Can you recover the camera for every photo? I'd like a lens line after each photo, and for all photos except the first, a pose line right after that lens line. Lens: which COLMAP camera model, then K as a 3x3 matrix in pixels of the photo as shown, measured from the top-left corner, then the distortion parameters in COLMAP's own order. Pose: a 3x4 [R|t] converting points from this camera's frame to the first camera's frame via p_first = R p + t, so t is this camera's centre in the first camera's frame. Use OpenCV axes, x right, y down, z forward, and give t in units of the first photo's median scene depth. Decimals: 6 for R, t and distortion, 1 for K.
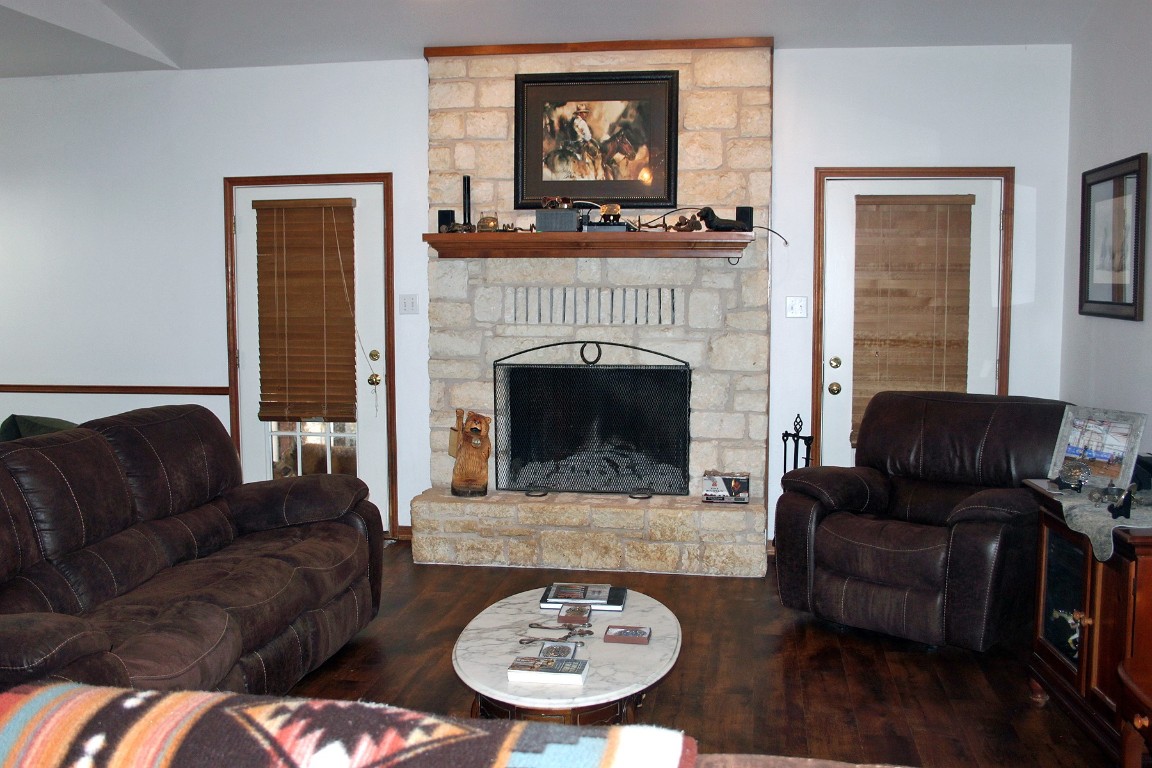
lens RADIAL K [[1121.8, 0, 576.0], [0, 1121.8, 384.0], [0, 0, 1]] dist [-0.060358, -0.004577]
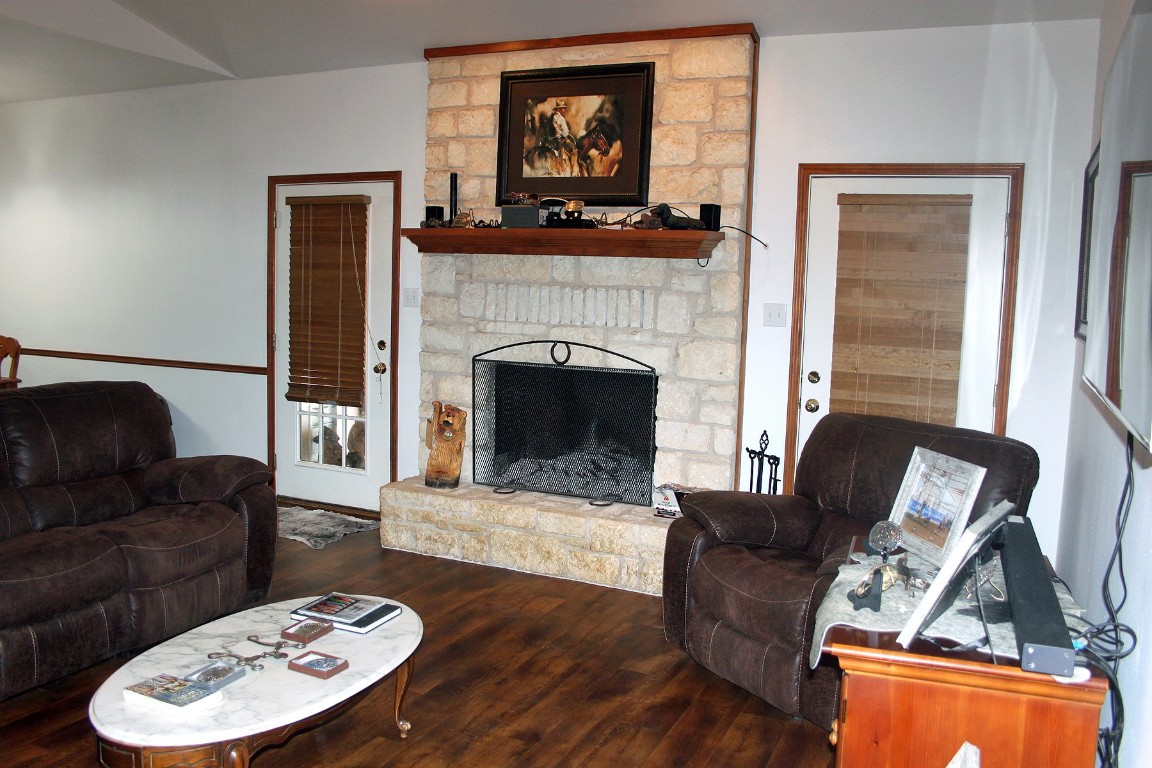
lens RADIAL K [[966.9, 0, 576.0], [0, 966.9, 384.0], [0, 0, 1]] dist [-0.088851, 0.002152]
pose [[0.961614, 0.060047, -0.267756, 0.257716], [-0.058508, 0.998192, 0.013732, -0.013131], [0.268096, 0.002461, 0.963389, 0.190505]]
